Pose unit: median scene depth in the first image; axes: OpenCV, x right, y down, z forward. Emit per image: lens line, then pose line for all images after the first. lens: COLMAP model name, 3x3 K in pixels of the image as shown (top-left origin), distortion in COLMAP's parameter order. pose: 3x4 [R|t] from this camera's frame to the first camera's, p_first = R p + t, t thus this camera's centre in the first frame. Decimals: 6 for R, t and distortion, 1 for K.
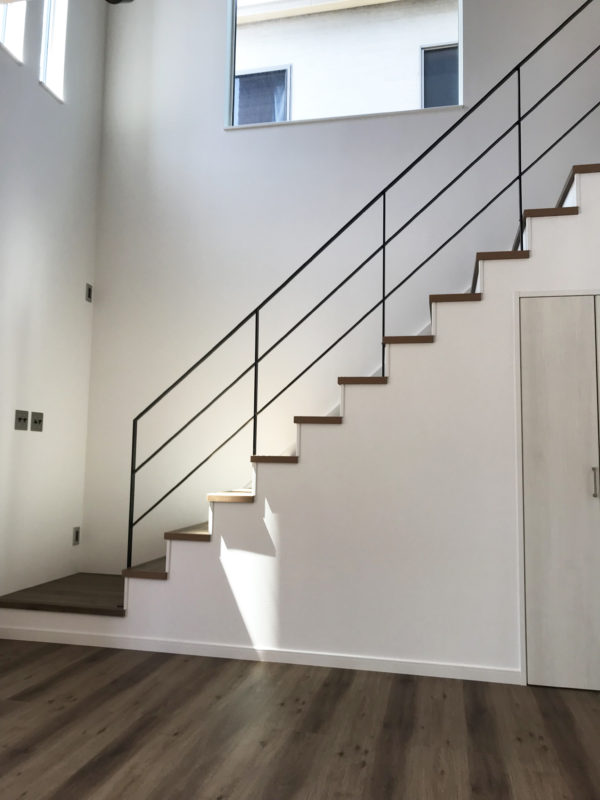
lens RADIAL K [[663.0, 0, 294.0], [0, 663.0, 399.1], [0, 0, 1]] dist [0.089695, -0.106973]
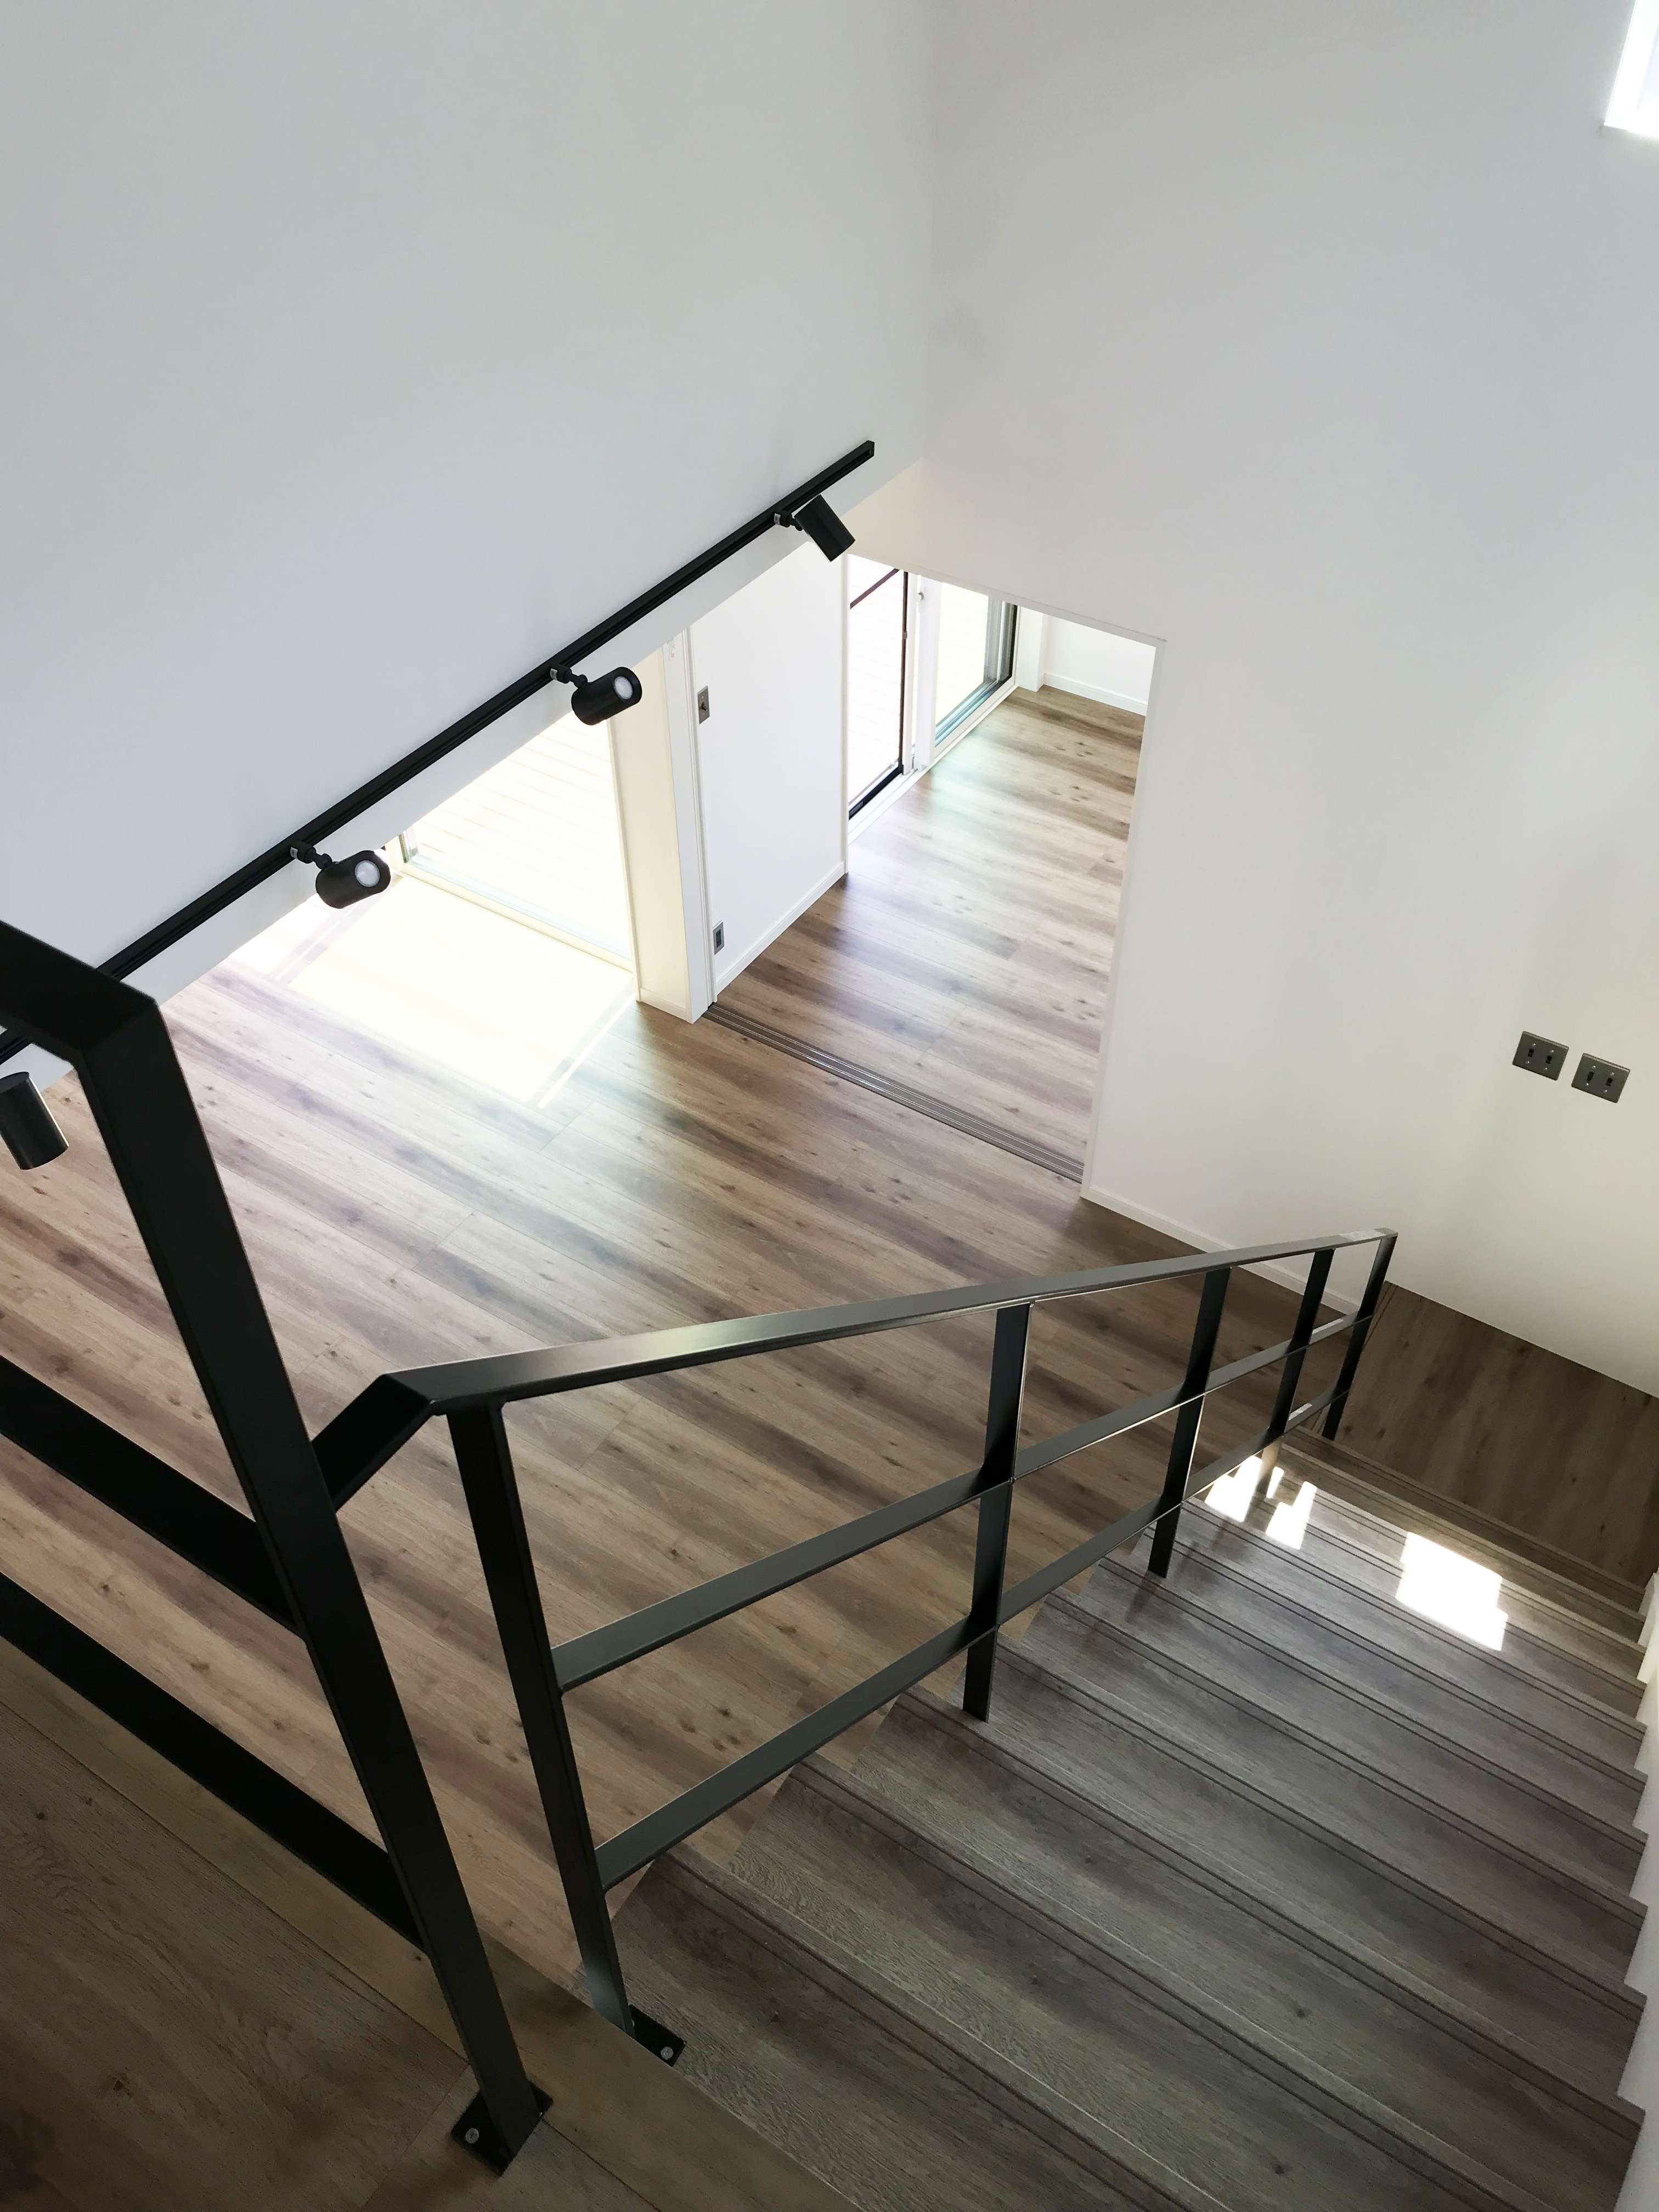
lens RADIAL K [[1833.3, 0, 815.3], [0, 1833.3, 1101.1], [0, 0, 1]] dist [0.089695, -0.106973]
pose [[-0.354778, 0.649545, -0.672476, 0.954024], [0.102932, 0.742027, 0.662420, -1.301372], [0.929267, 0.165793, -0.330114, 1.622069]]
